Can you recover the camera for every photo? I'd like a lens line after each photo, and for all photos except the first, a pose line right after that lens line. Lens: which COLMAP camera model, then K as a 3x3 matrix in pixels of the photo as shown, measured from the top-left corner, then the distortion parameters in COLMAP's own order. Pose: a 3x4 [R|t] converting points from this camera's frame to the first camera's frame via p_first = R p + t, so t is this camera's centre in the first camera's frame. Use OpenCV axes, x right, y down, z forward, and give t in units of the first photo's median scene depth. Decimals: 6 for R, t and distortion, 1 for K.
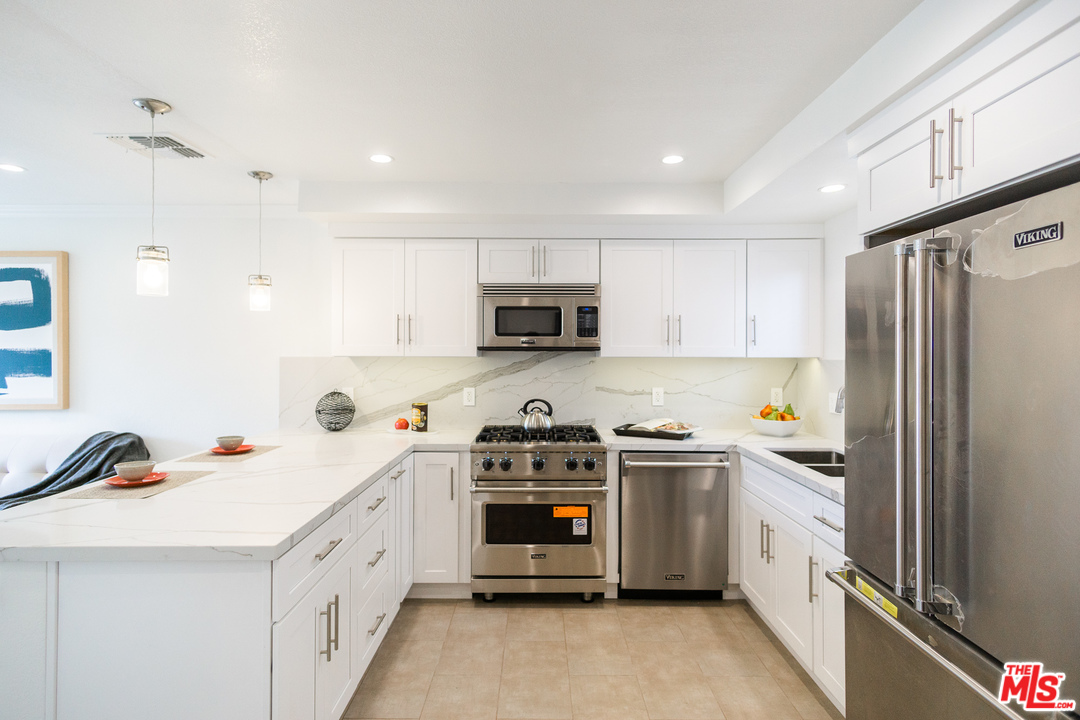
lens RADIAL K [[568.7, 0, 542.5], [0, 568.7, 352.3], [0, 0, 1]] dist [0.004763, 0.000823]
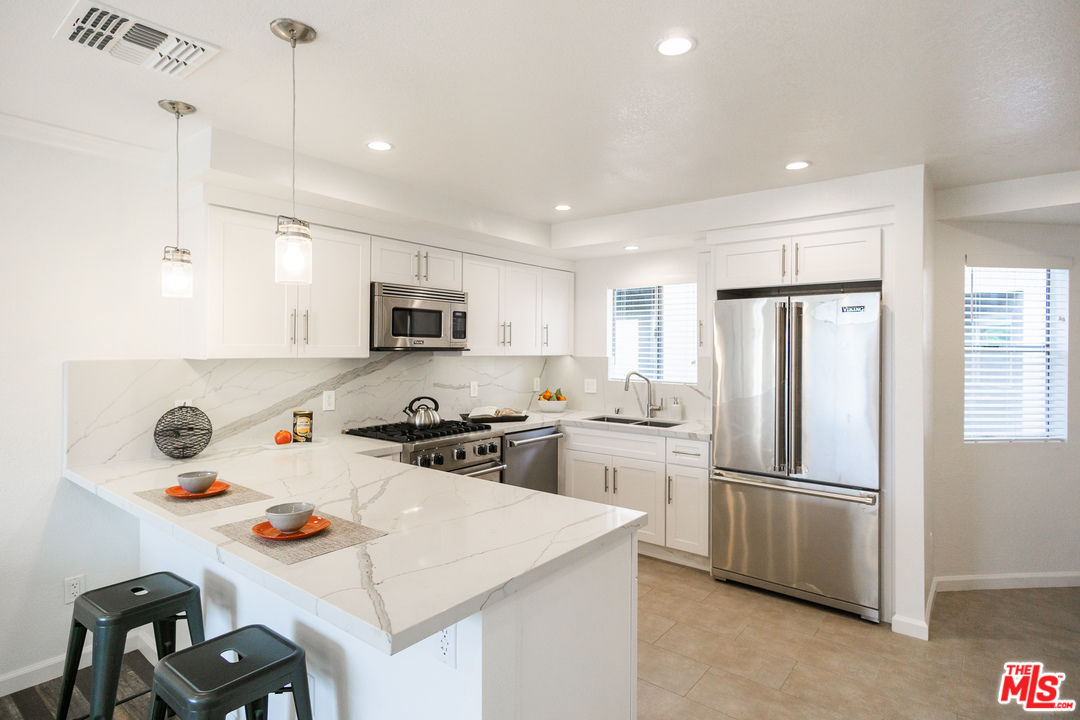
lens RADIAL K [[568.7, 0, 522.6], [0, 568.7, 354.7], [0, 0, 1]] dist [0.004763, 0.000823]
pose [[0.629166, -0.008850, 0.777220, -0.714440], [-0.002686, 0.999904, 0.013560, -0.010992], [-0.777266, -0.010619, 0.629082, 0.192541]]
